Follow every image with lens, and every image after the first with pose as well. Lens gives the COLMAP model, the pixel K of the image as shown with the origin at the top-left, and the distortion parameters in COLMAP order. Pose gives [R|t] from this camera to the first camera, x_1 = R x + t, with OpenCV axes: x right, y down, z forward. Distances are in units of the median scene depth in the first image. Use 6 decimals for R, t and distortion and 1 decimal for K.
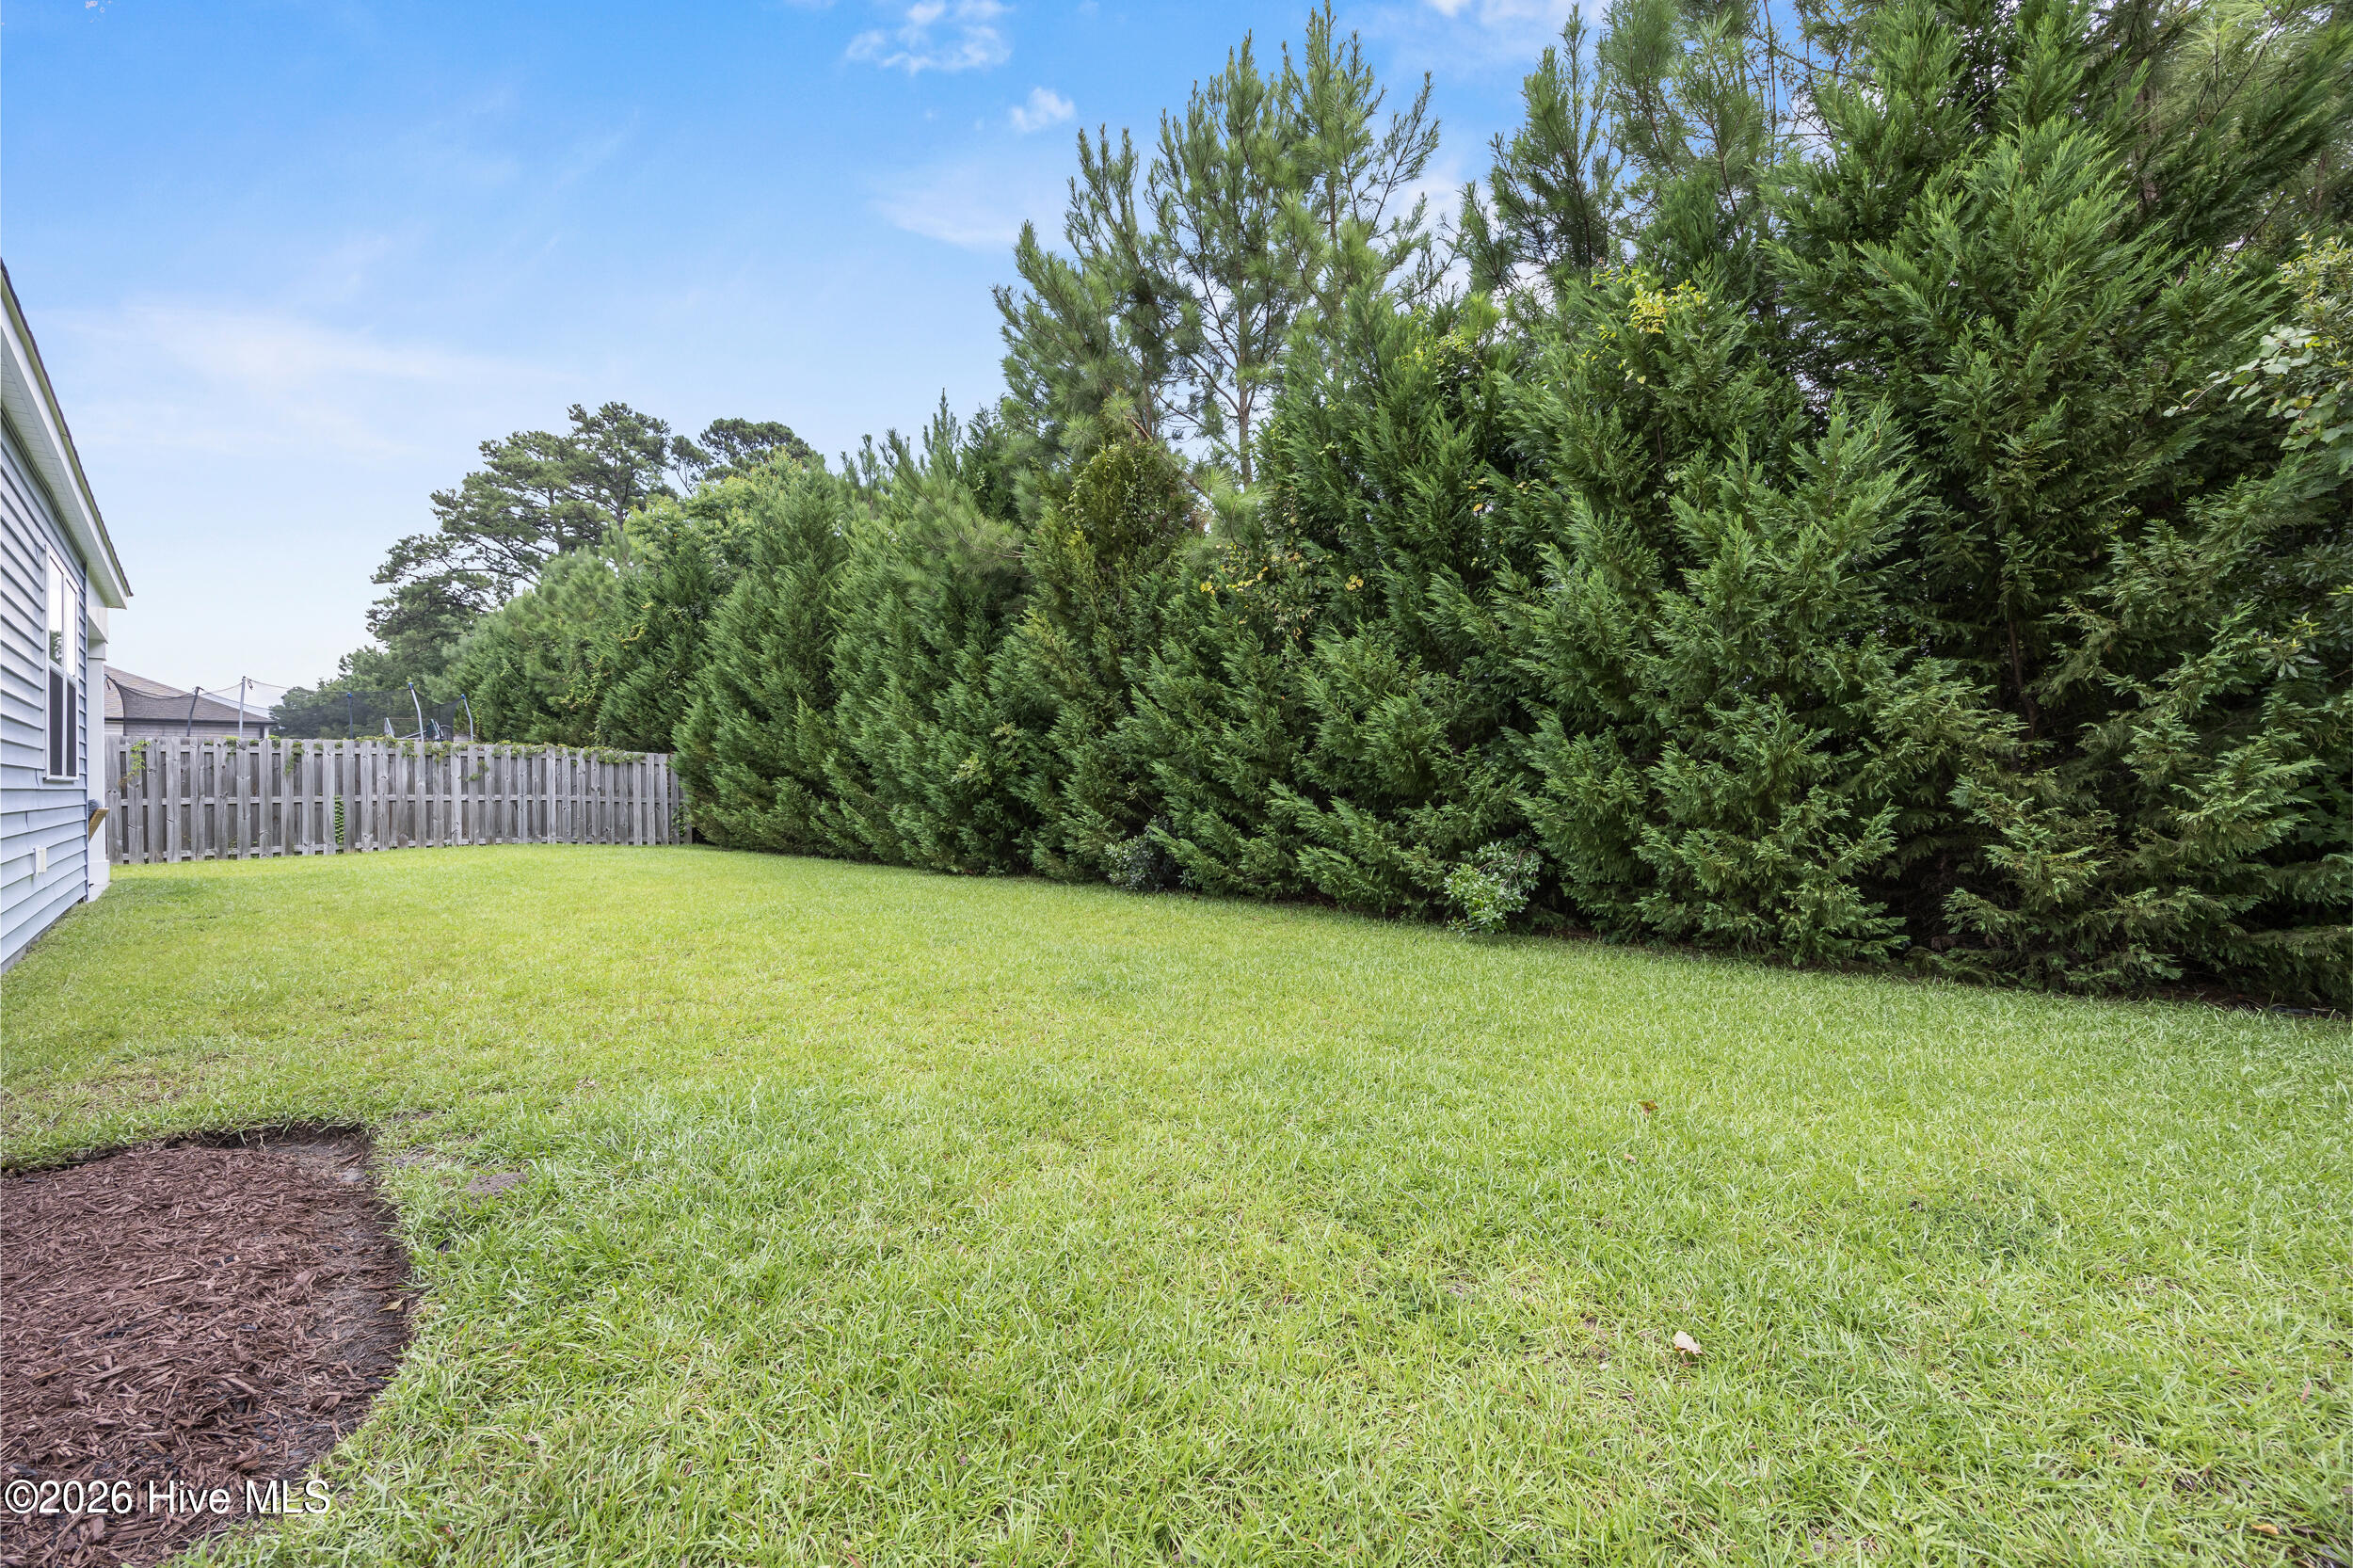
lens RADIAL K [[894.4, 0, 1169.0], [0, 894.4, 786.6], [0, 0, 1]] dist [-0.003688, -0.000014]
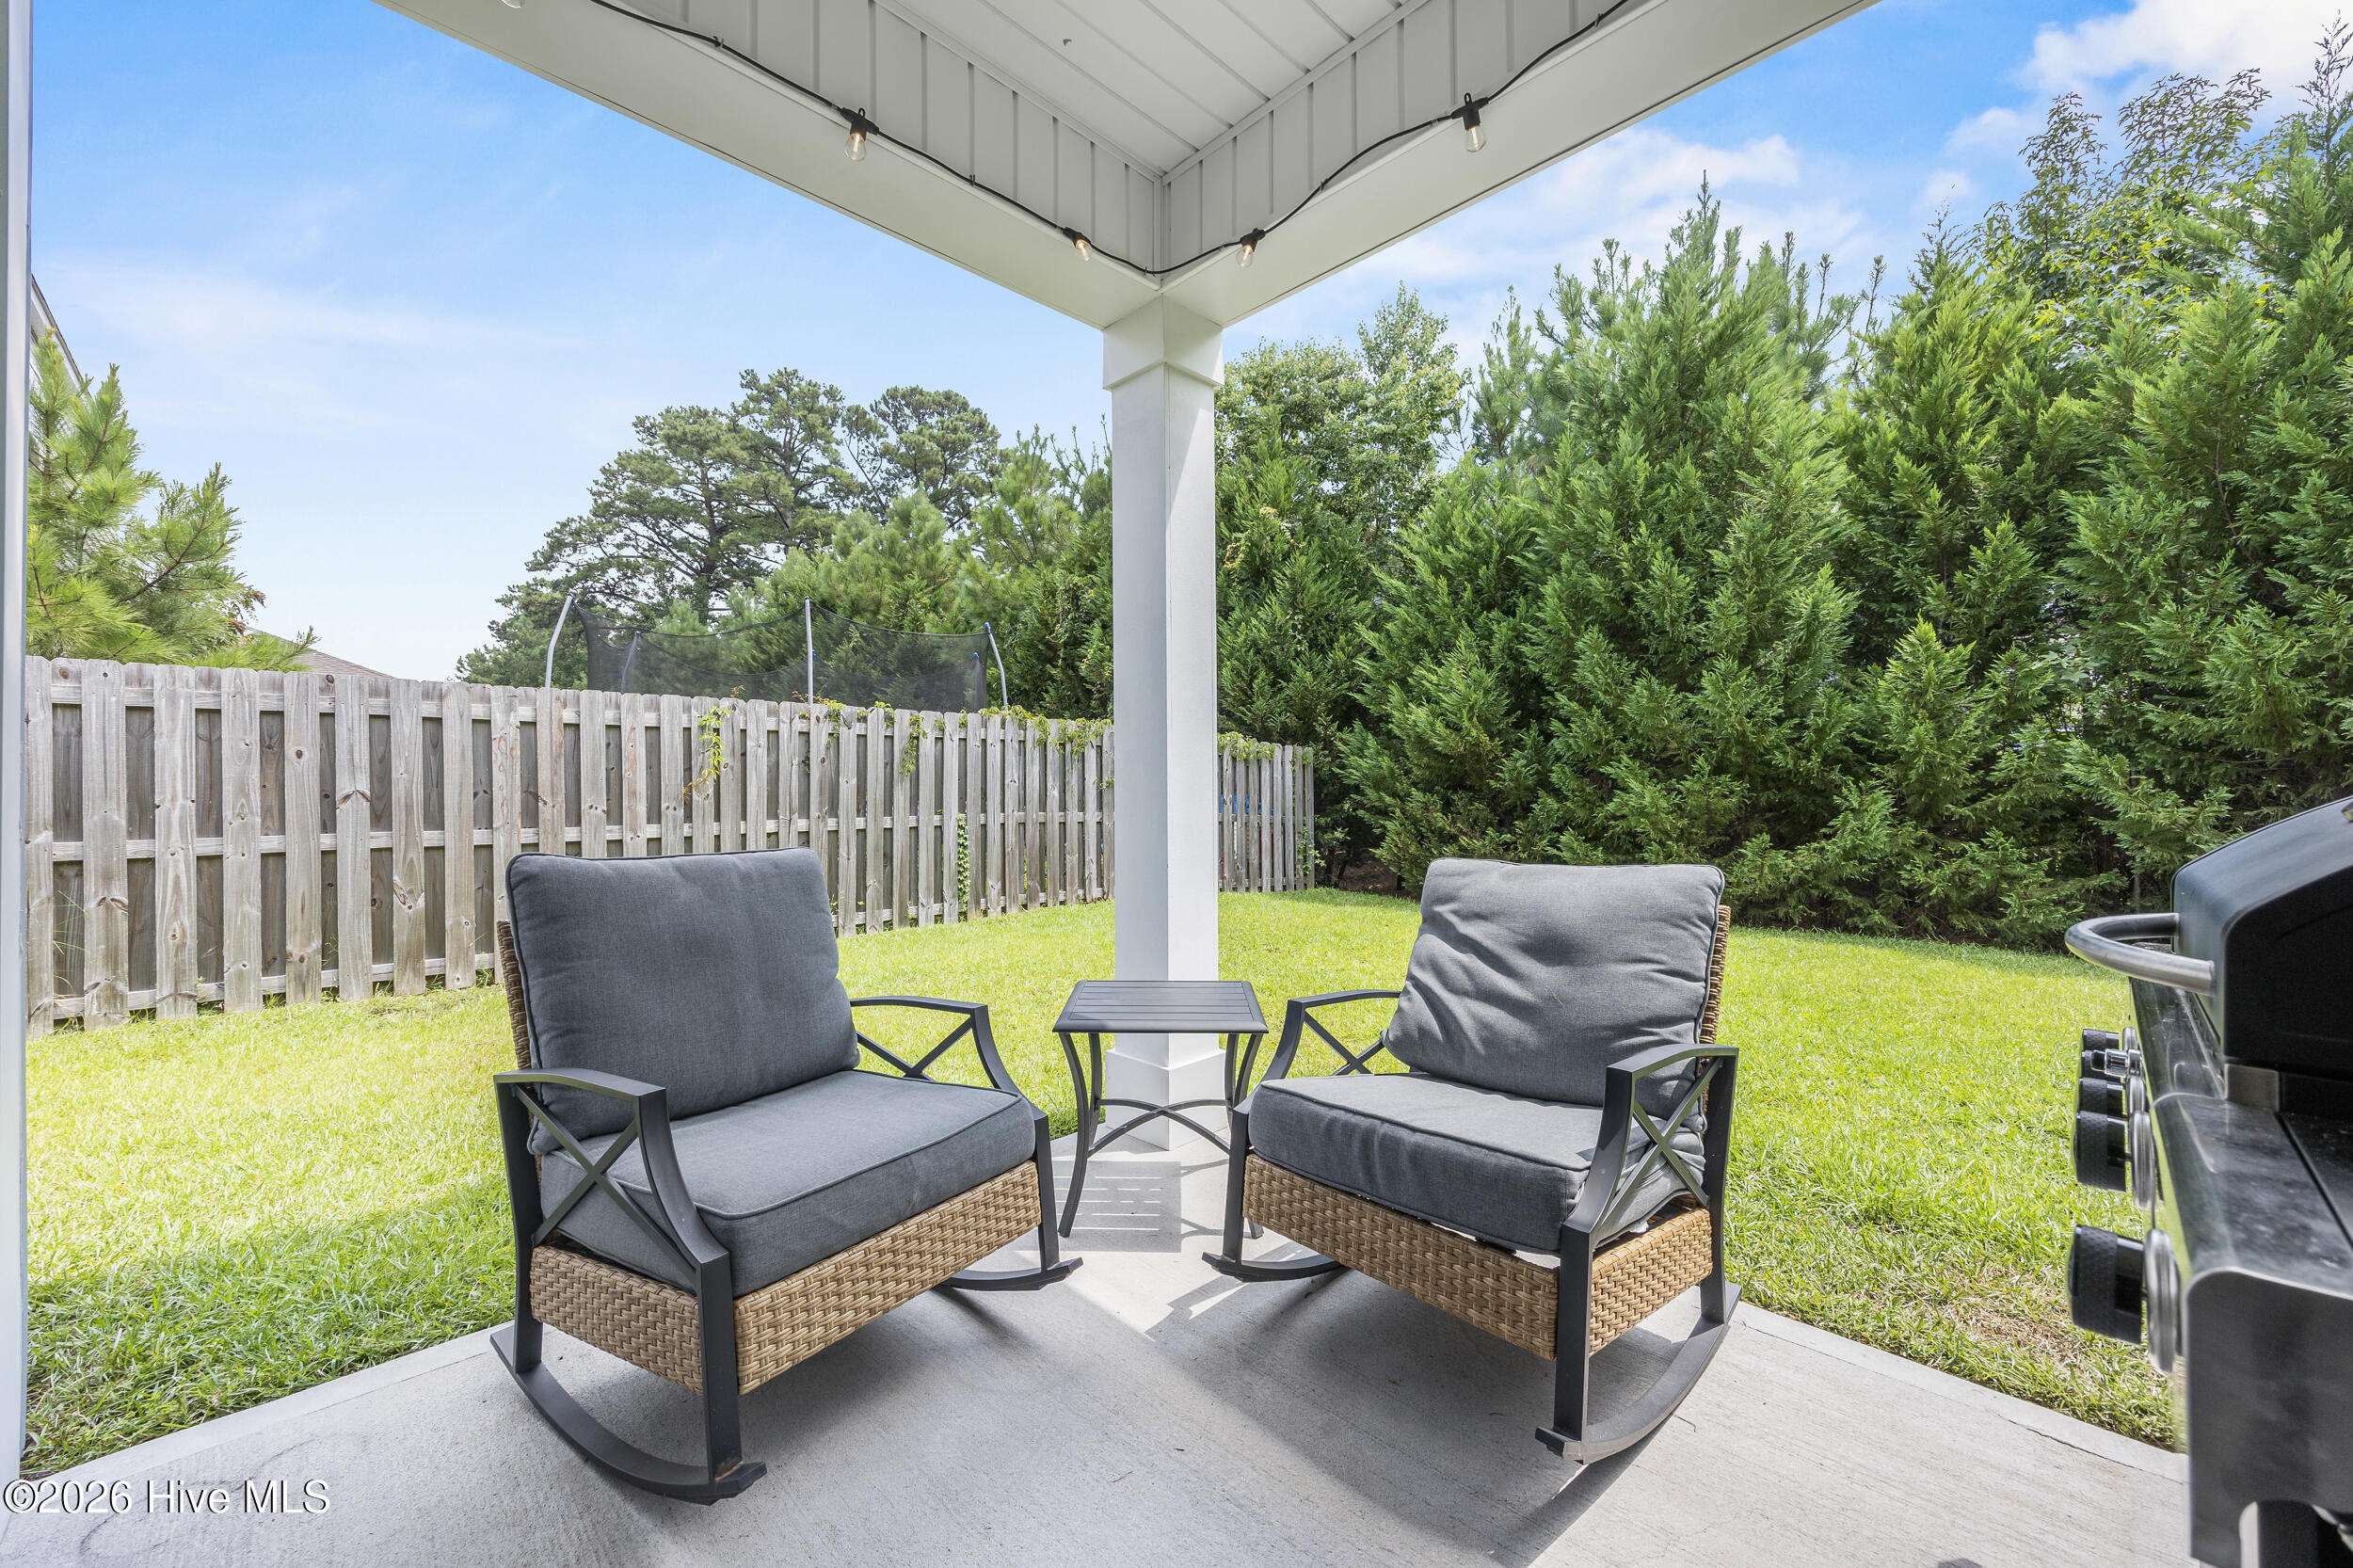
lens RADIAL K [[909.5, 0, 1166.2], [0, 909.5, 789.8], [0, 0, 1]] dist [-0.004420, -0.000046]
pose [[0.998647, 0.004136, -0.051844, -0.192689], [-0.004511, 0.999964, -0.007129, -0.000454], [0.051813, 0.007354, 0.998630, 0.109991]]
